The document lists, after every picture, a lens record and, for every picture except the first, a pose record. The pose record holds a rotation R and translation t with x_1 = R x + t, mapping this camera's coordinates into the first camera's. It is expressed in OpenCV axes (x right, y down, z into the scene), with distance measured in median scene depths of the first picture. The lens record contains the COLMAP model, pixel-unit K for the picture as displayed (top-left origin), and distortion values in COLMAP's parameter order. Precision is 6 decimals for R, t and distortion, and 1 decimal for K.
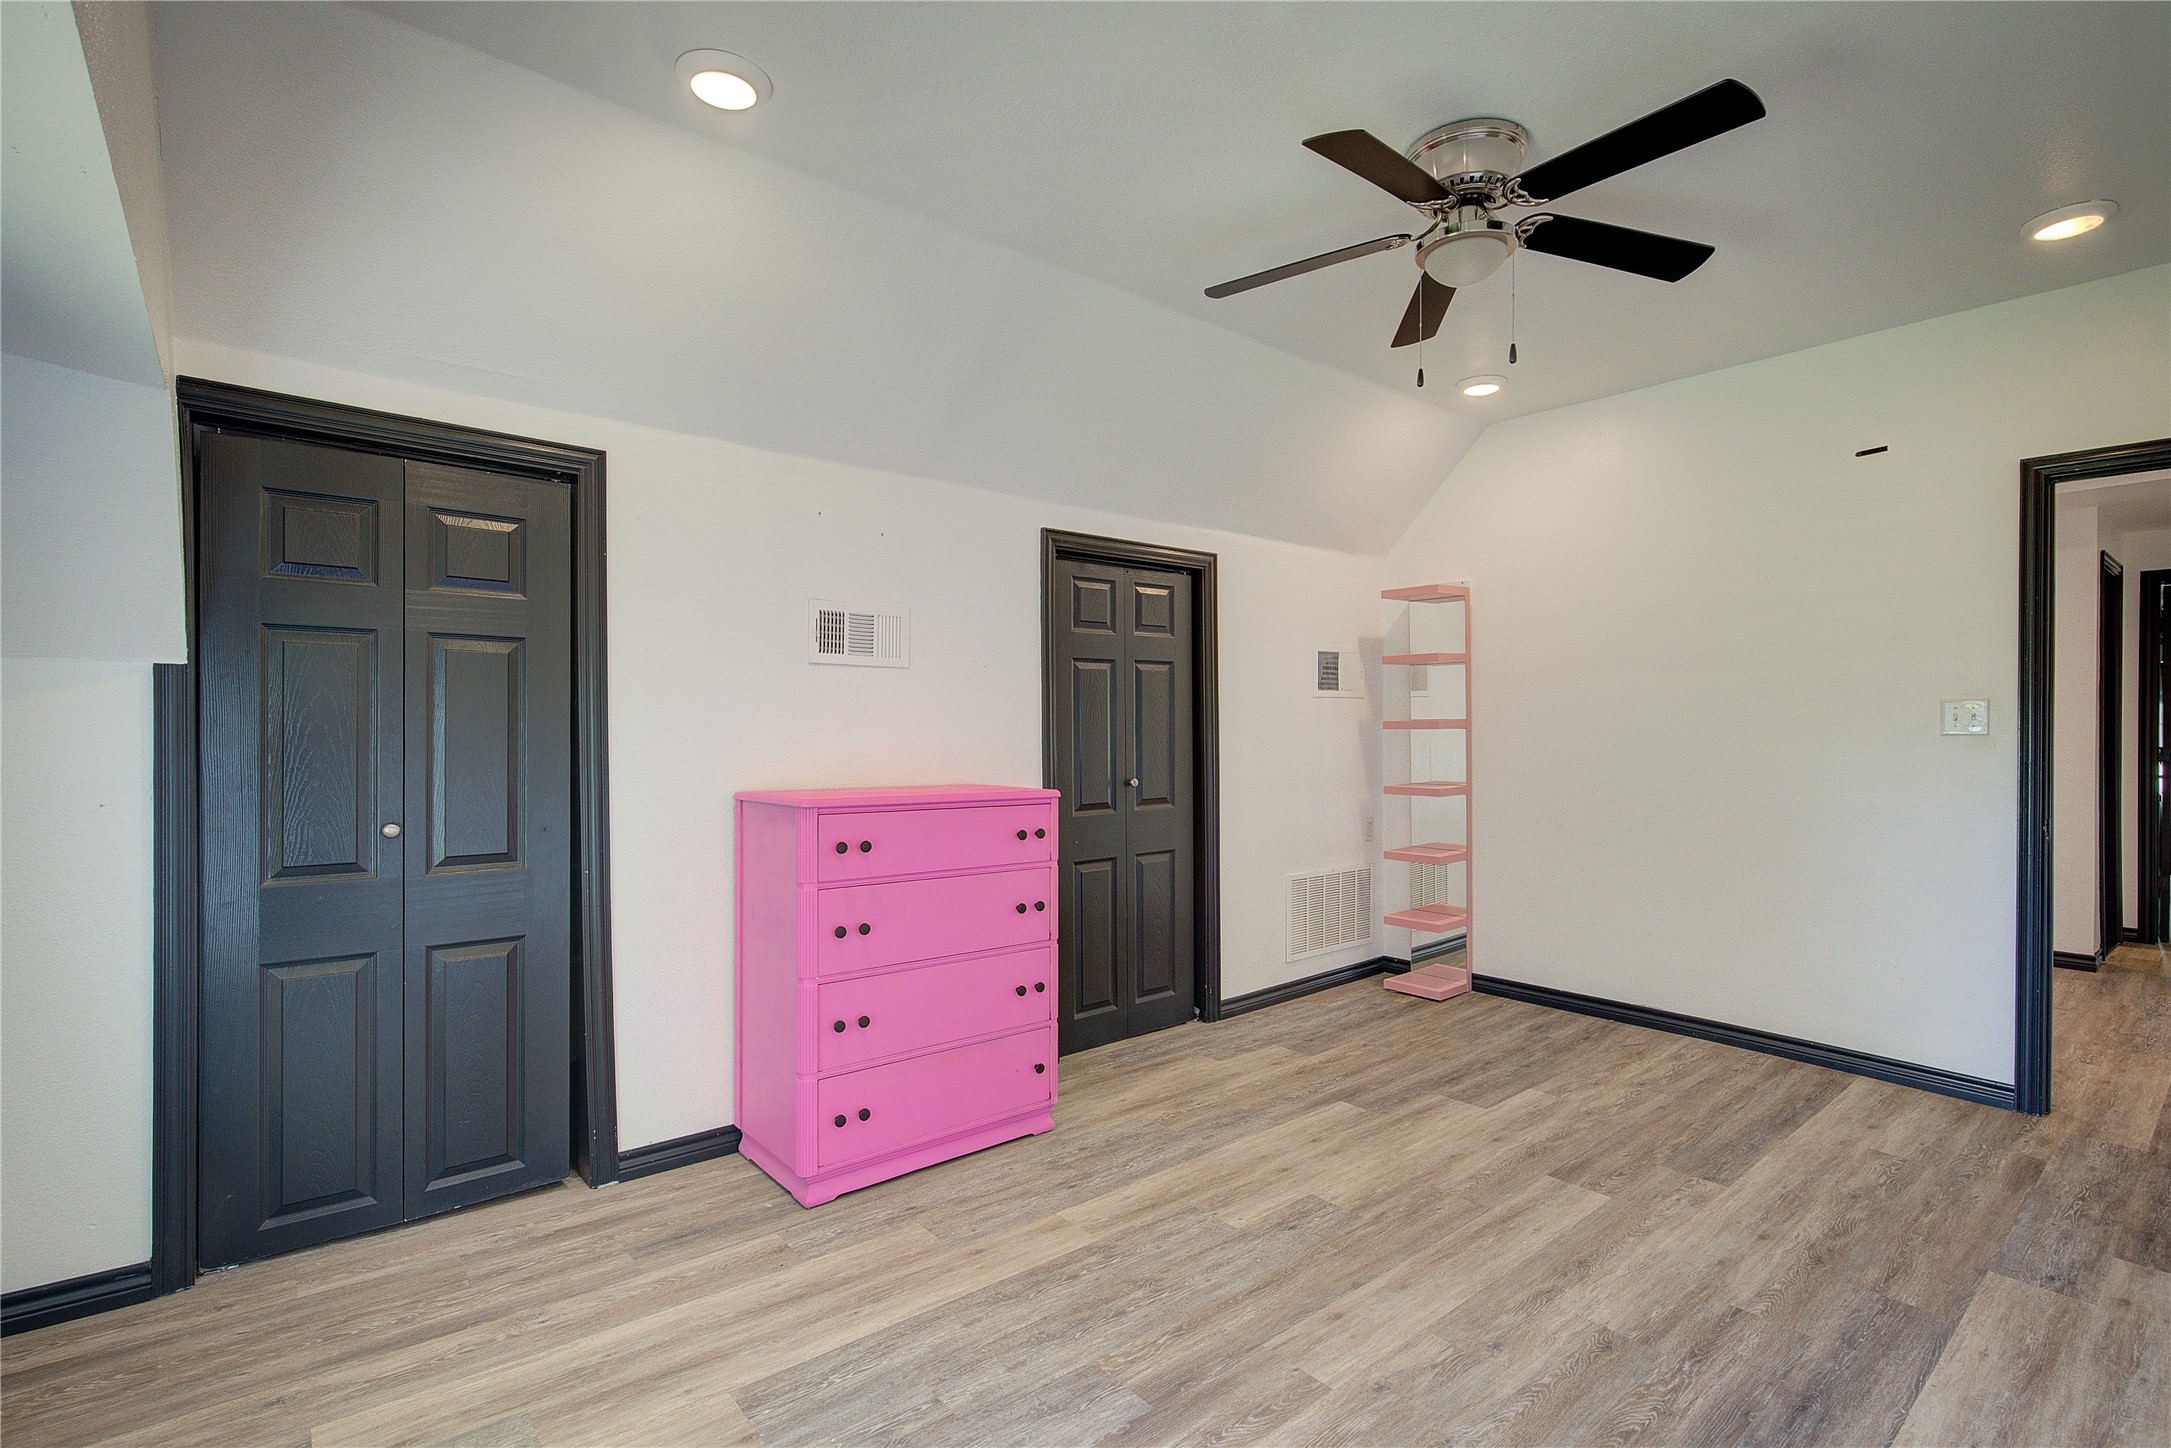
lens RADIAL K [[986.9, 0, 1088.9], [0, 986.9, 723.1], [0, 0, 1]] dist [-0.003141, 0.000582]
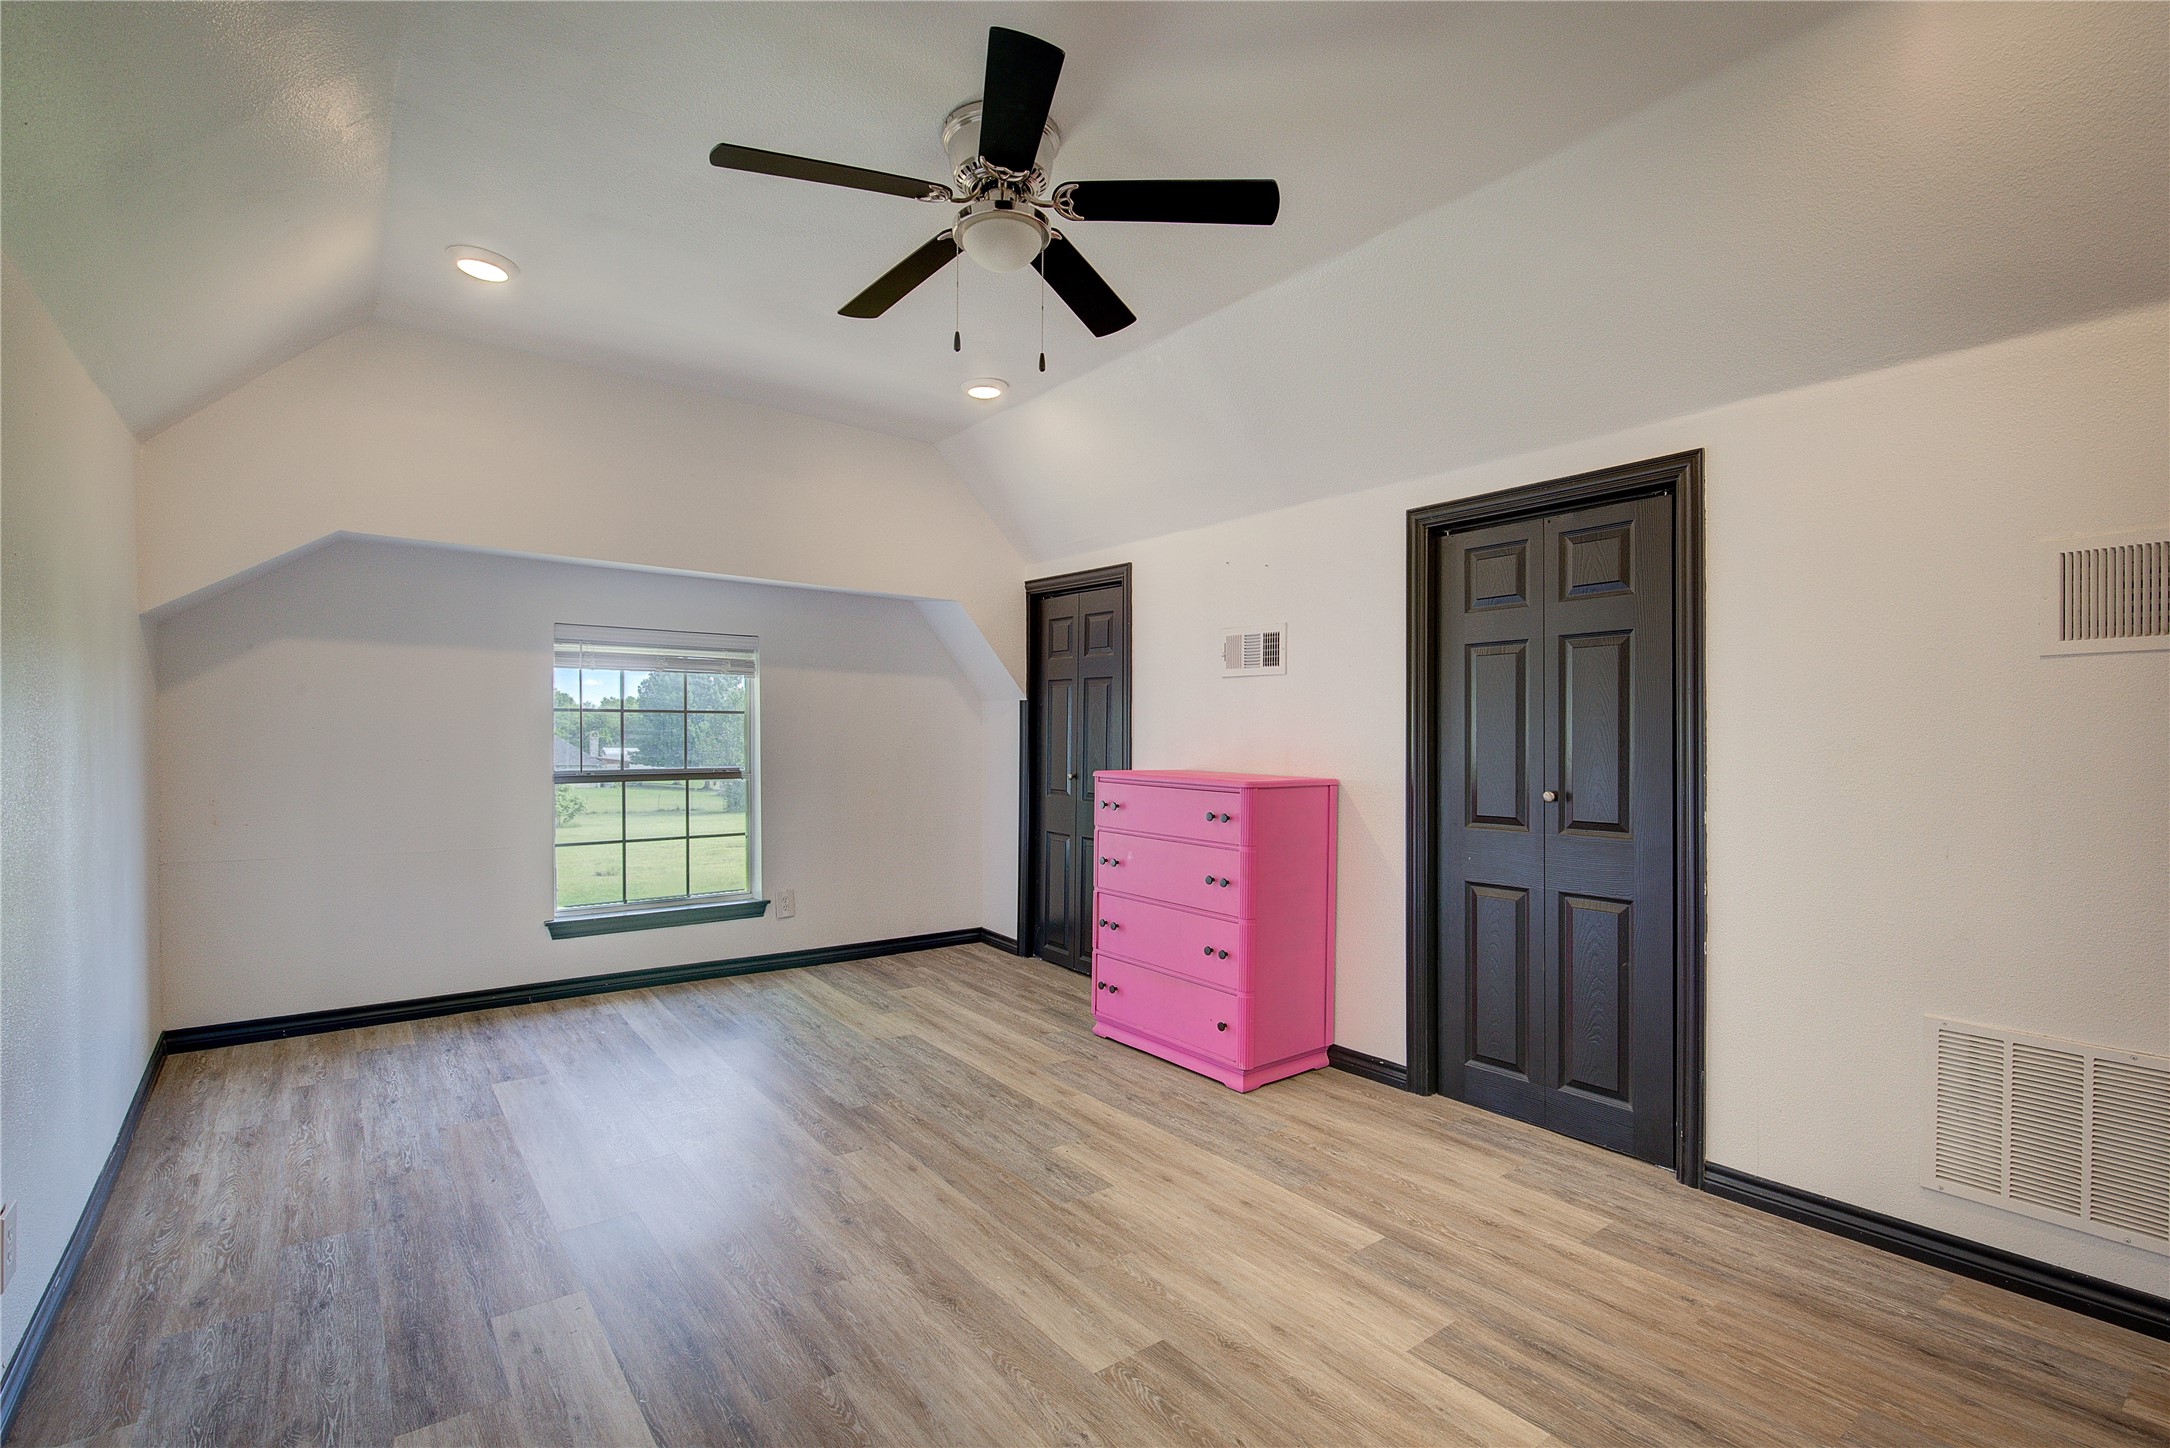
lens RADIAL K [[986.4, 0, 1094.5], [0, 986.4, 734.2], [0, 0, 1]] dist [-0.003141, 0.000582]
pose [[-0.022119, 0.002079, -0.999753, 1.147795], [-0.001400, 0.999997, 0.002111, 0.015406], [0.999754, 0.001447, -0.022116, 0.937352]]
